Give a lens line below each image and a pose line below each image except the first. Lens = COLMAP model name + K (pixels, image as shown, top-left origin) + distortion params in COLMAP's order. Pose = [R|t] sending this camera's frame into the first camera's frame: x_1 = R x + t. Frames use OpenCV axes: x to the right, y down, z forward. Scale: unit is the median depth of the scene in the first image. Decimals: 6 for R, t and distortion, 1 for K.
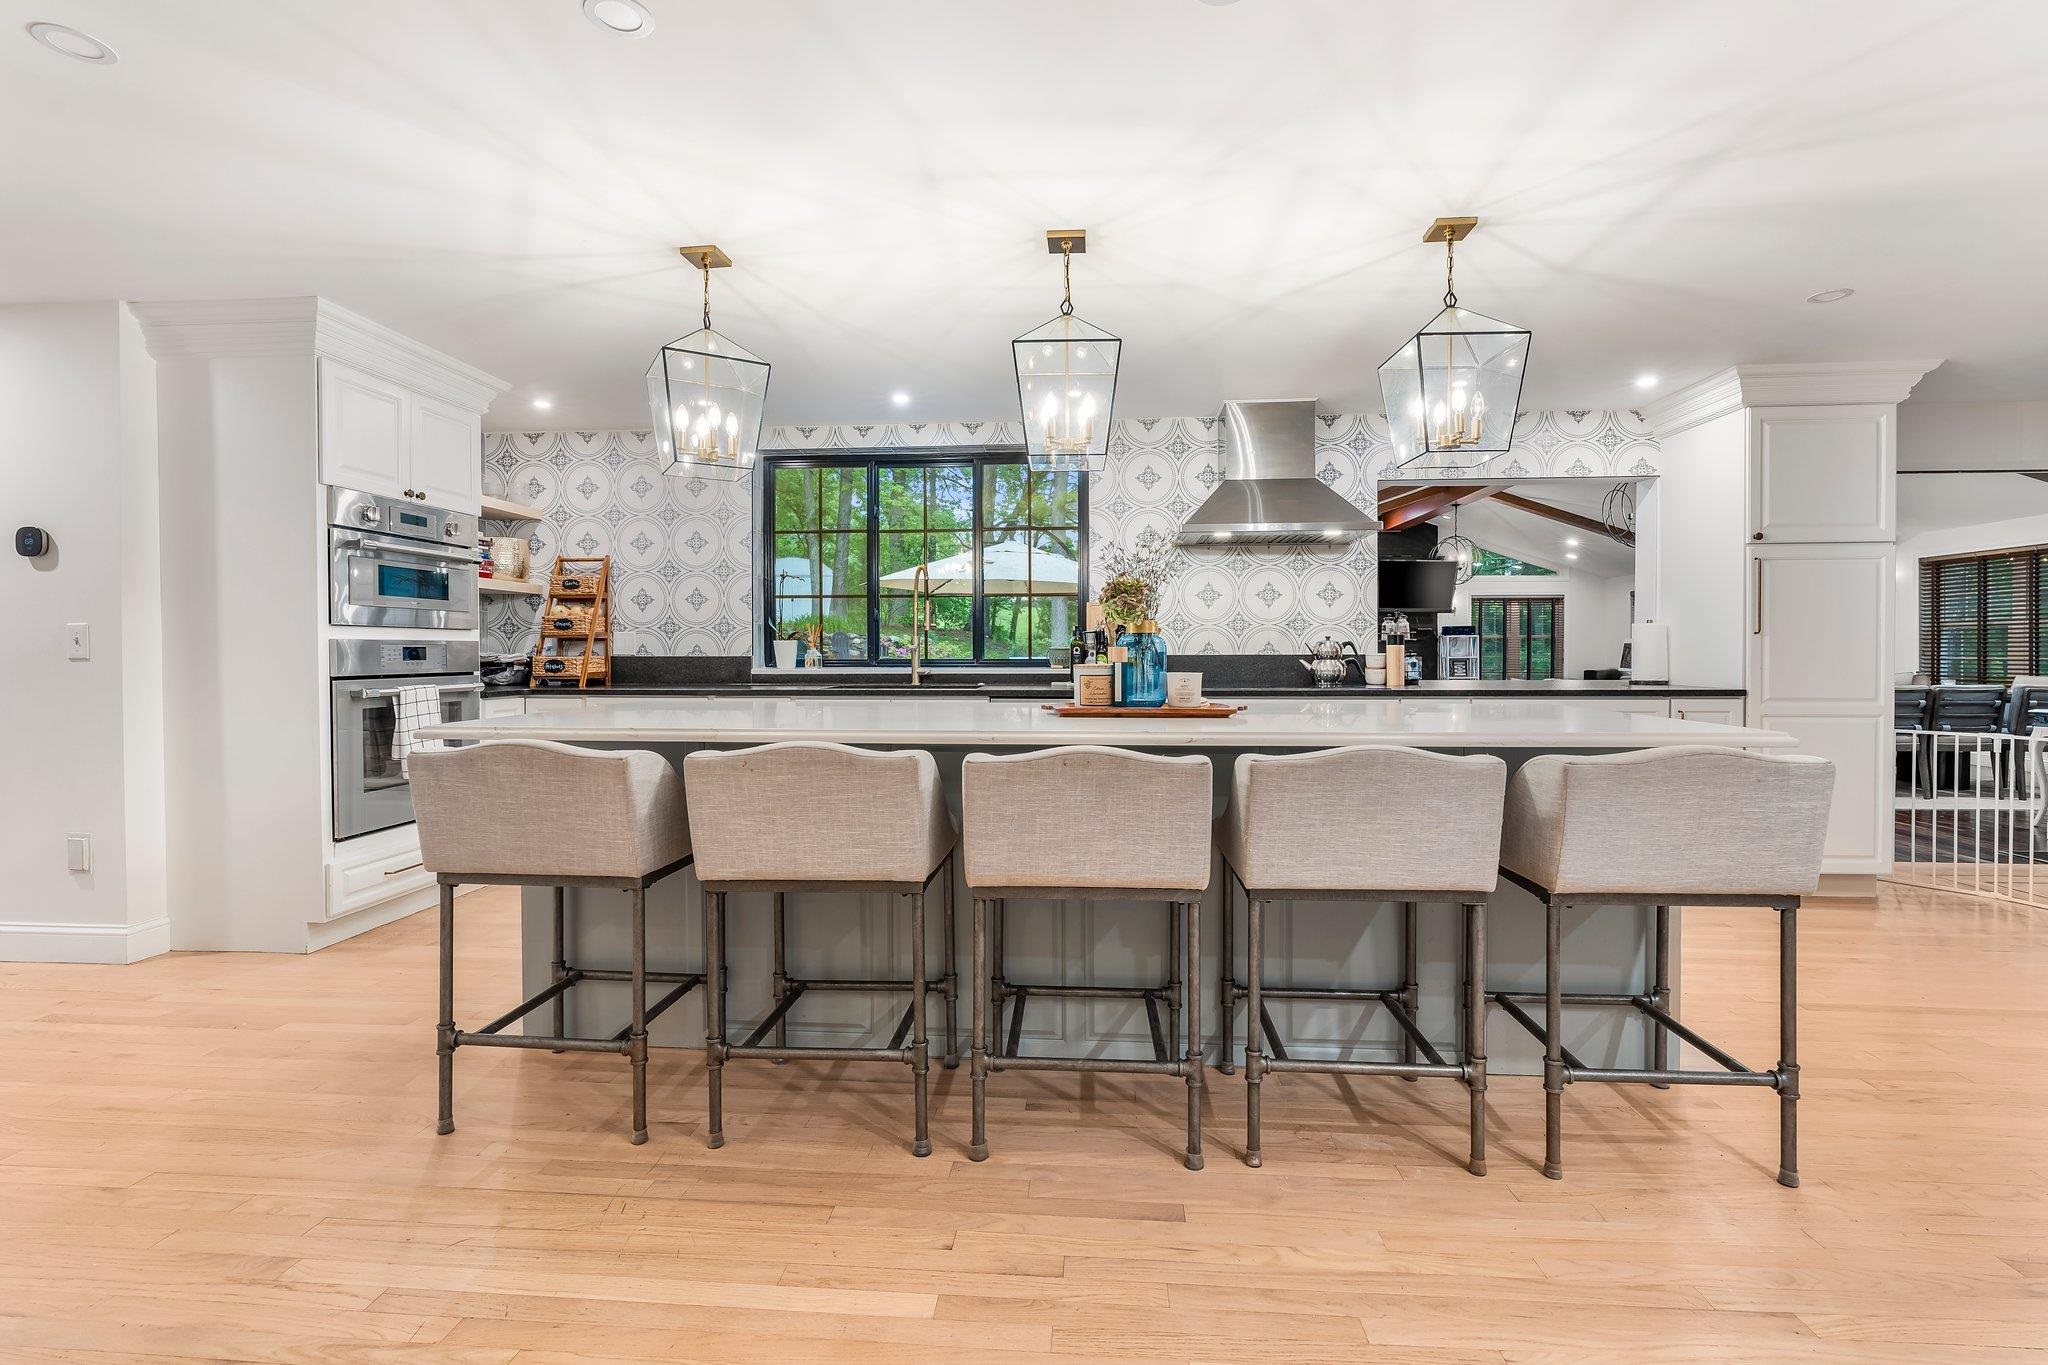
lens RADIAL K [[917.9, 0, 1031.8], [0, 917.9, 667.2], [0, 0, 1]] dist [-0.005336, 0.000406]
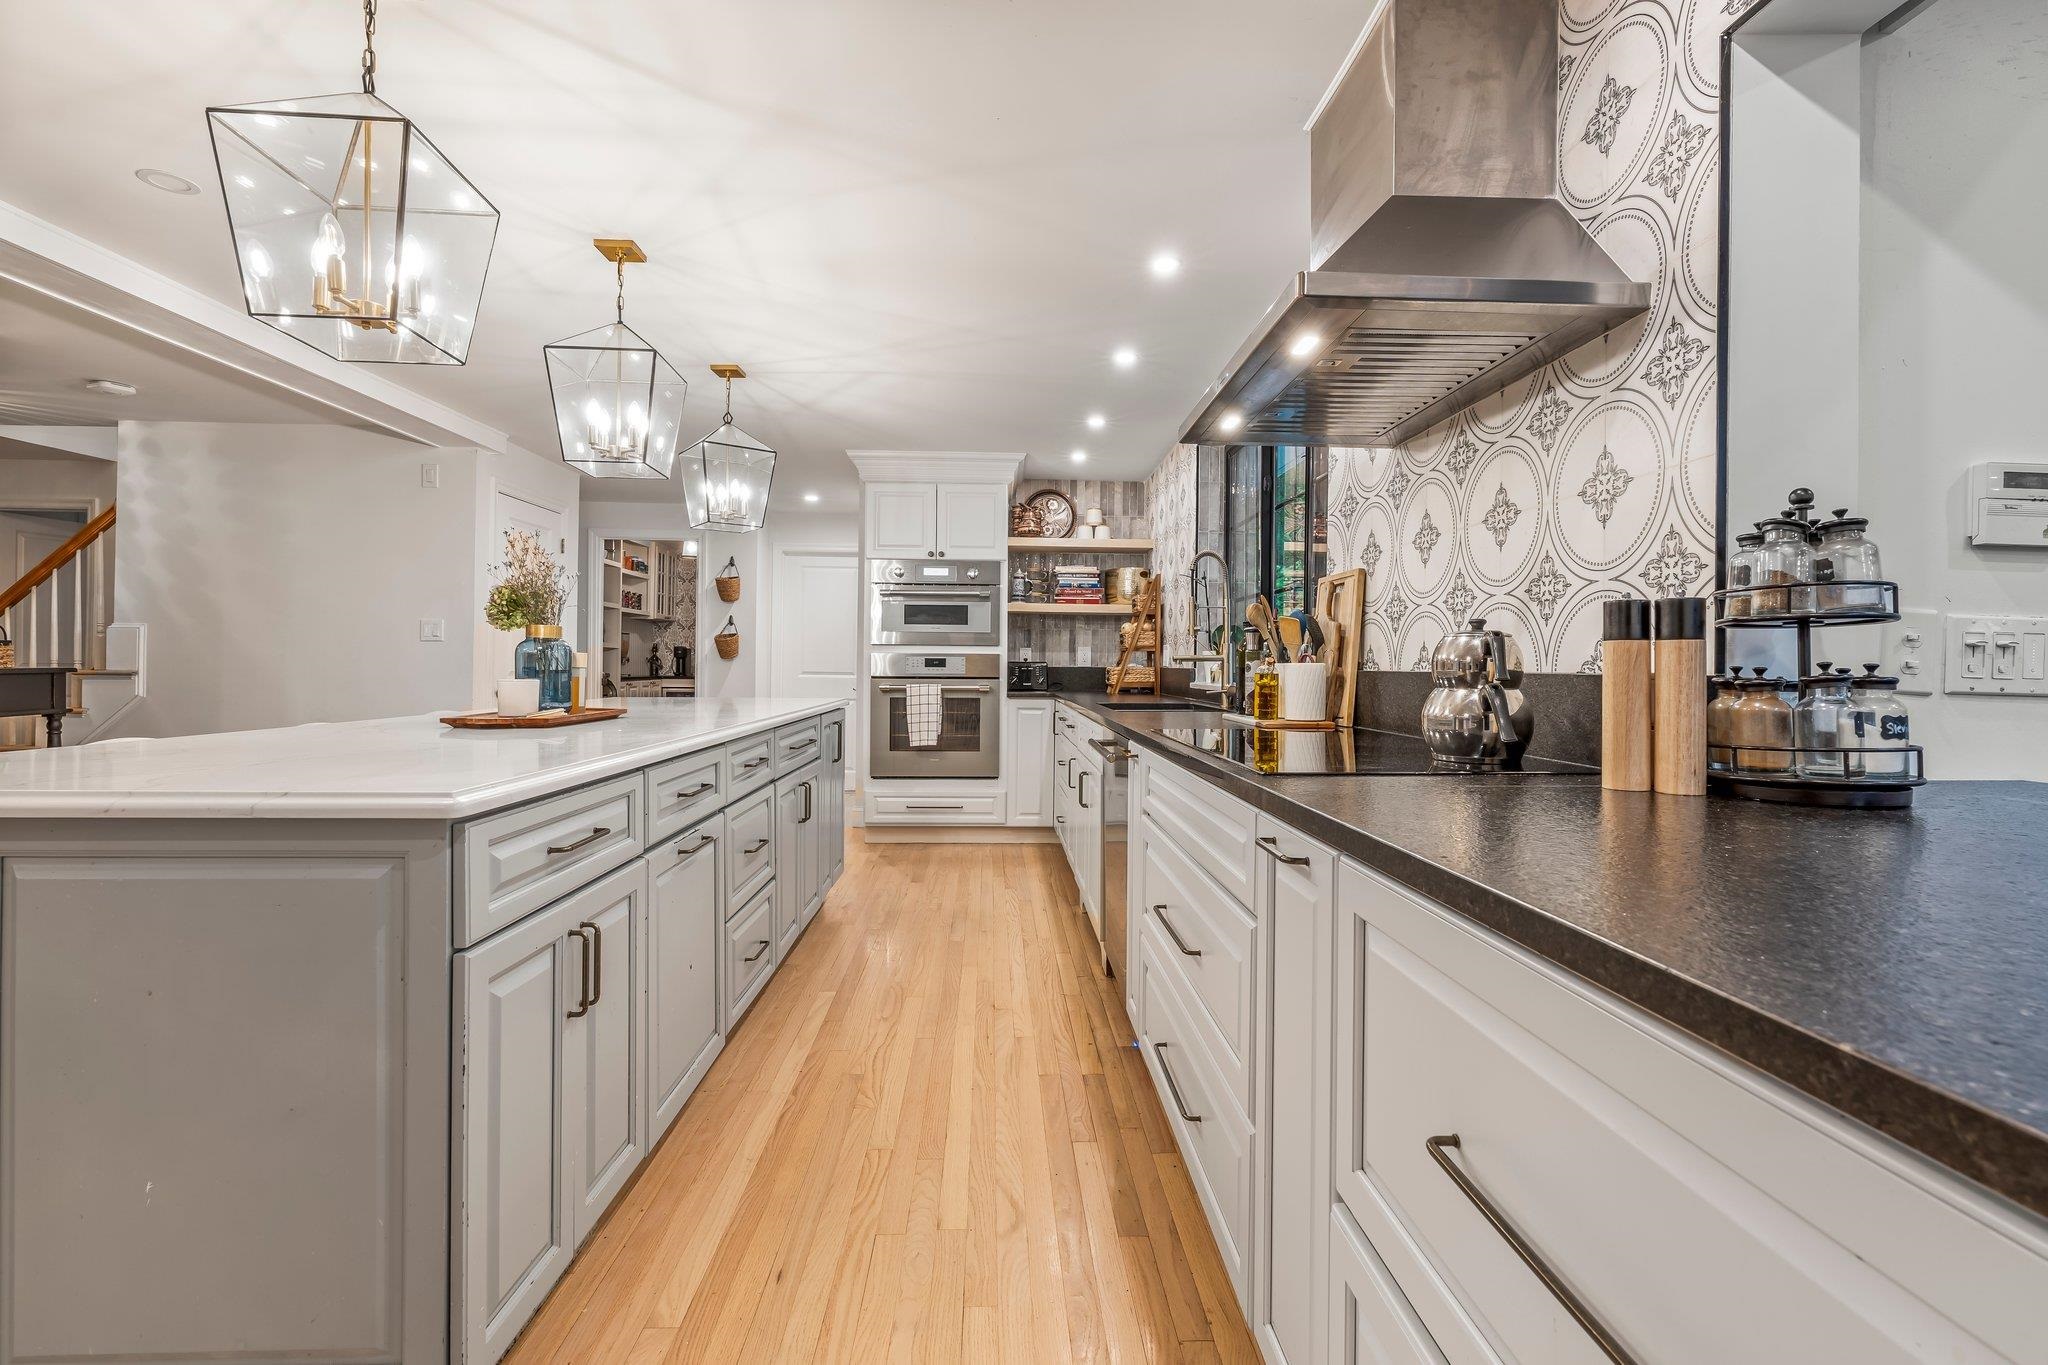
lens RADIAL K [[917.9, 0, 1027.9], [0, 917.9, 665.8], [0, 0, 1]] dist [-0.005336, 0.000406]
pose [[0.109921, 0.004572, -0.993930, 0.606540], [-0.022884, 0.999736, 0.002068, -0.013068], [0.993677, 0.022518, 0.109997, 0.751485]]
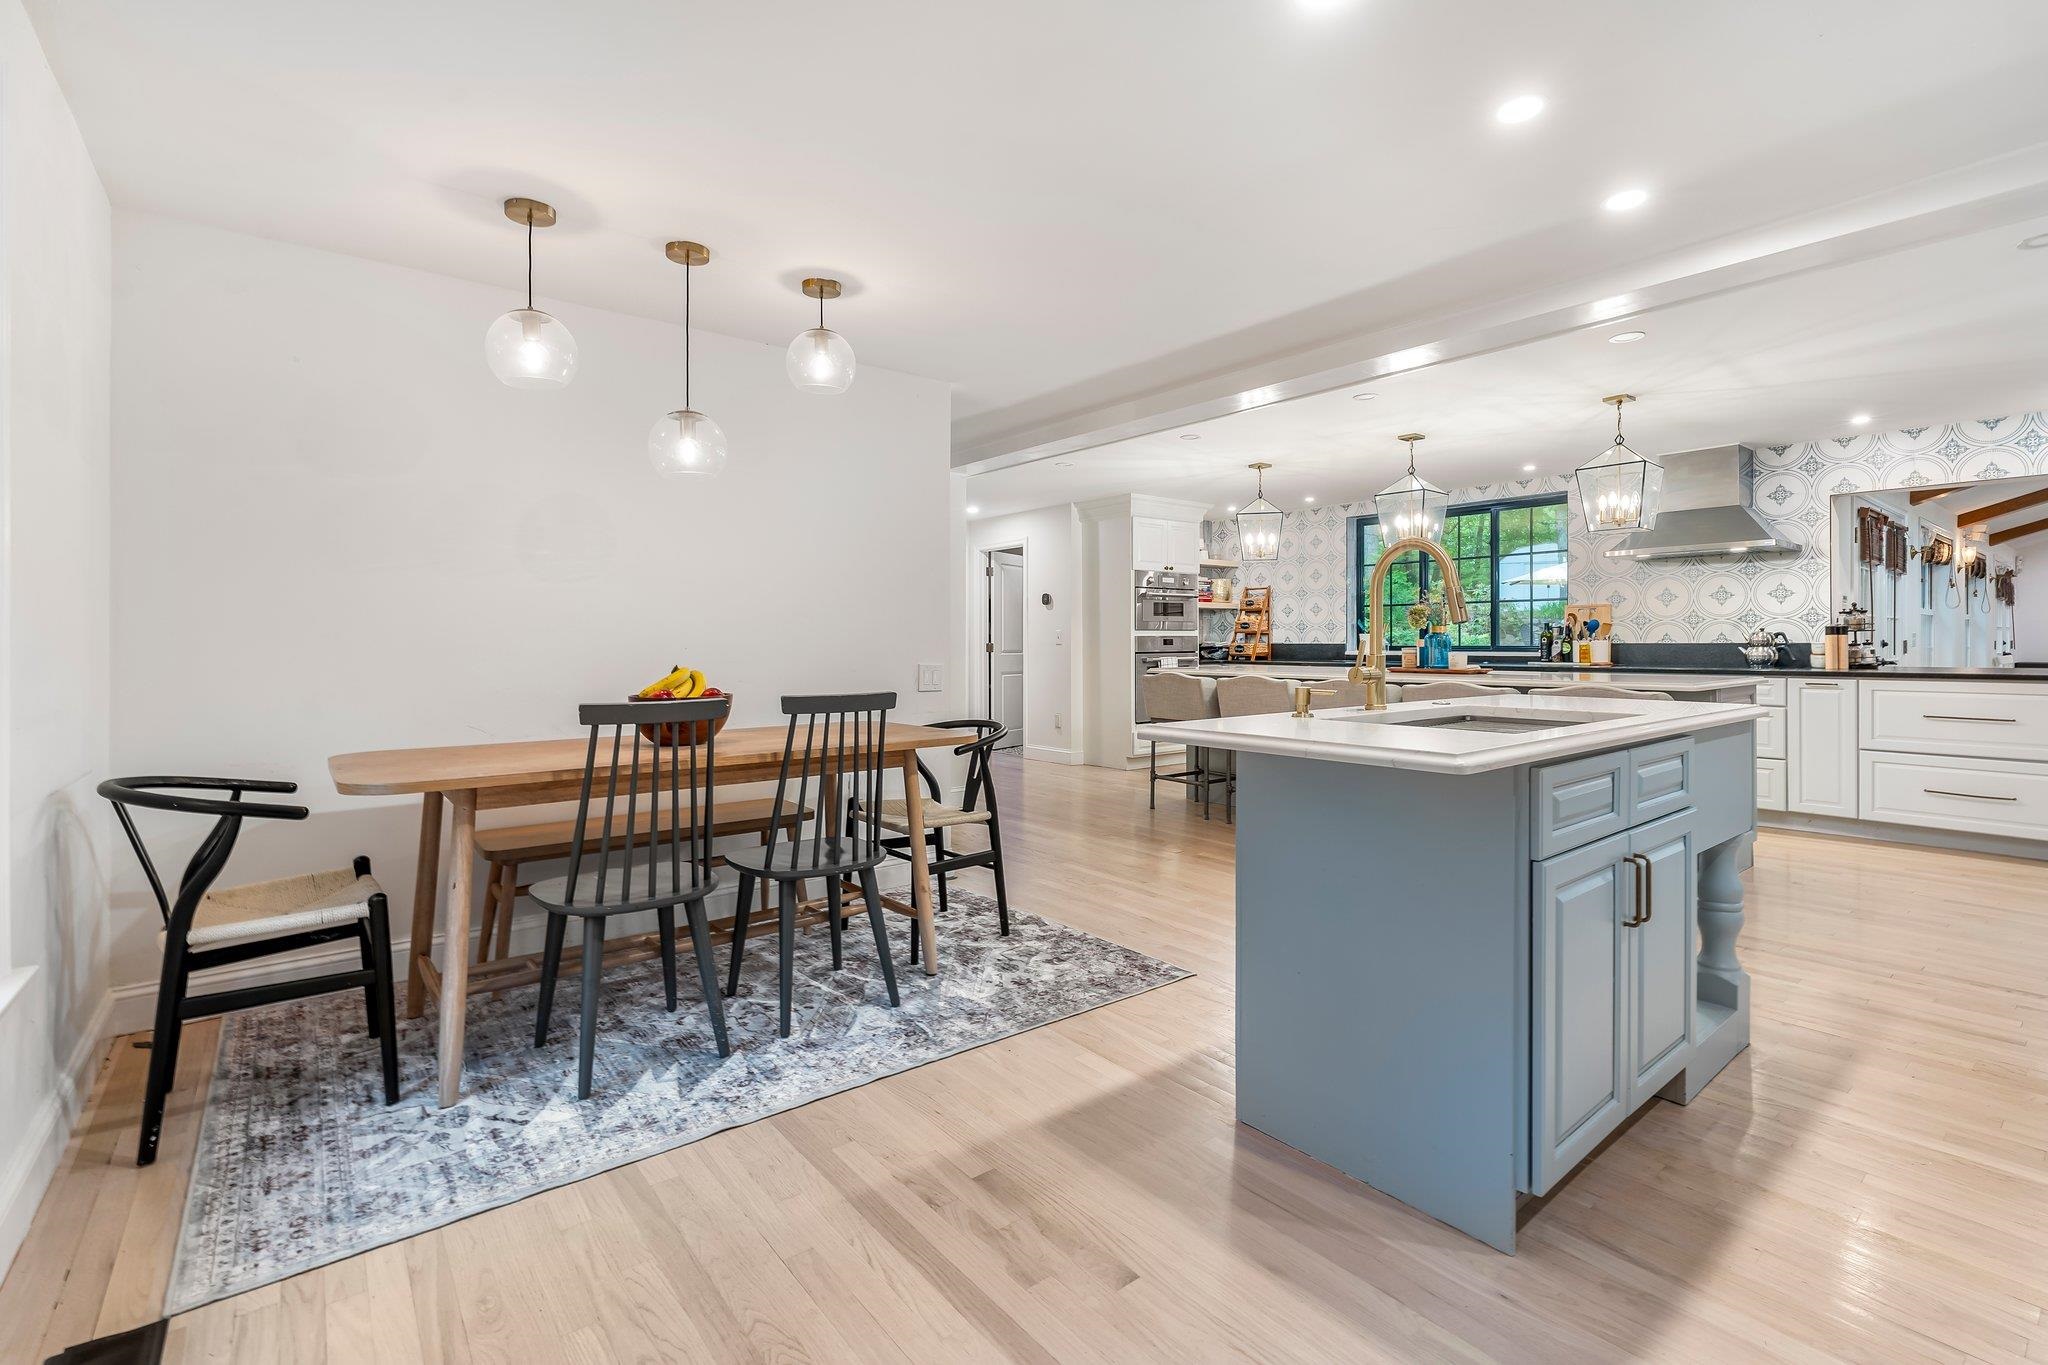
lens RADIAL K [[917.9, 0, 1039.8], [0, 917.9, 637.4], [0, 0, 1]] dist [-0.005336, 0.000406]
pose [[0.691053, -0.003557, -0.722796, 0.511308], [-0.010094, 0.999843, -0.014570, 0.006526], [0.722734, 0.017364, 0.690908, -0.535566]]
